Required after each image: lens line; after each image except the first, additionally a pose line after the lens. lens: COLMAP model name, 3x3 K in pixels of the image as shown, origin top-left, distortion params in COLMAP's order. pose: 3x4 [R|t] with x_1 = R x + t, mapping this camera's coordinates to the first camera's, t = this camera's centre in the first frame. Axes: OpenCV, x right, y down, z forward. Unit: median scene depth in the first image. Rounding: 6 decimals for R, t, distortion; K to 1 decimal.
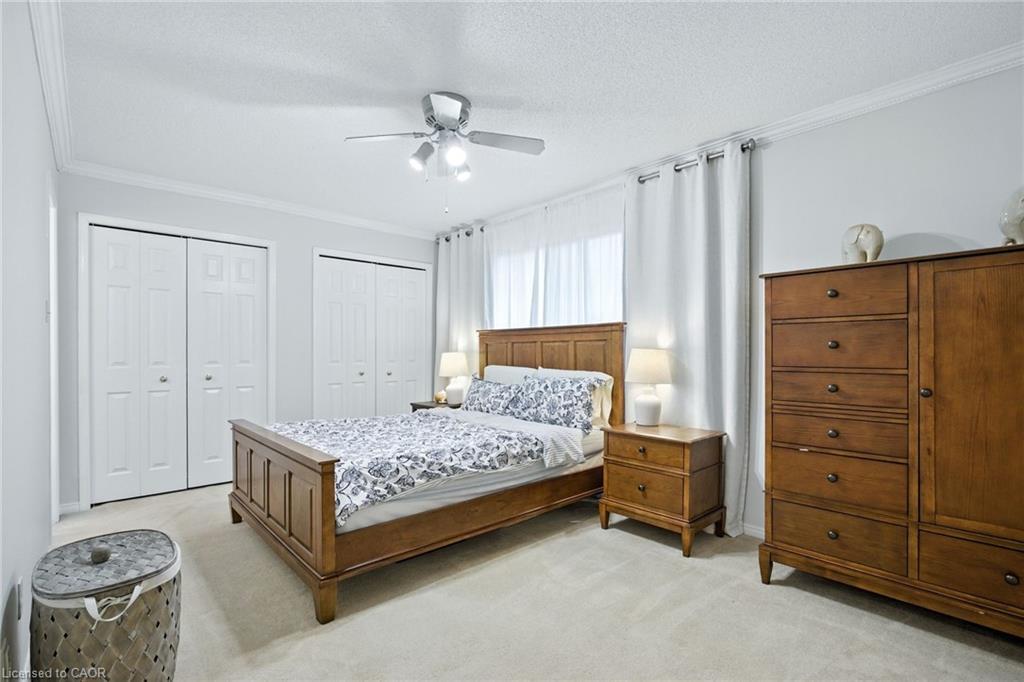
lens RADIAL K [[465.6, 0, 513.2], [0, 465.6, 354.8], [0, 0, 1]] dist [0.000004, 0.000034]
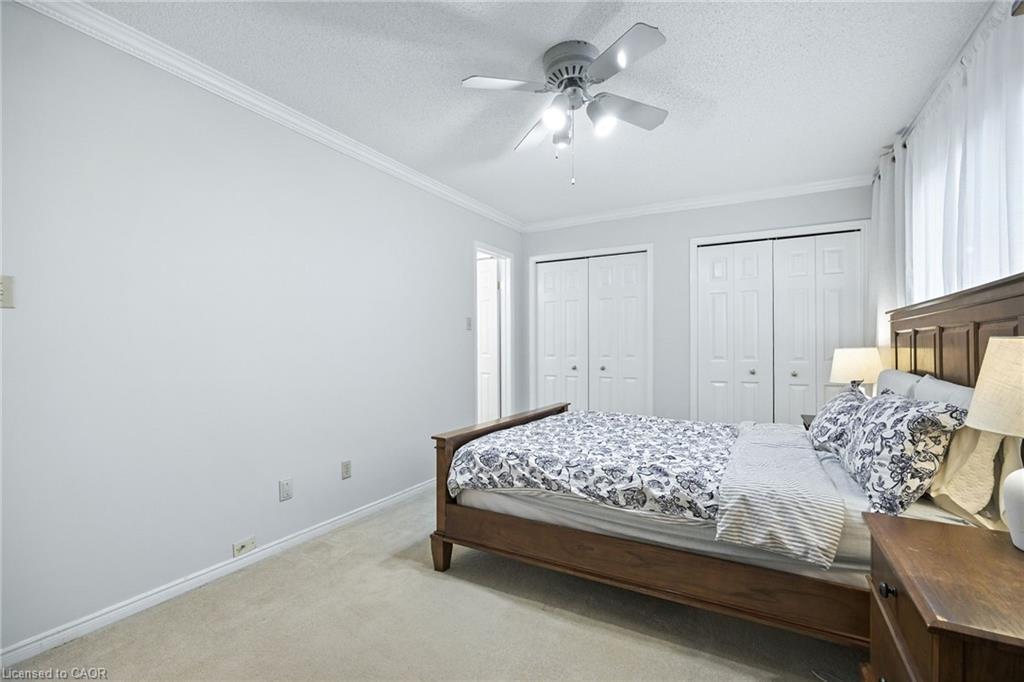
lens RADIAL K [[450.7, 0, 511.7], [0, 450.7, 336.2], [0, 0, 1]] dist [-0.015104, 0.000320]
pose [[0.312462, -0.021993, -0.949676, 0.586480], [-0.003494, 0.999699, -0.024301, -0.006824], [0.949924, 0.010911, 0.312291, 0.603544]]
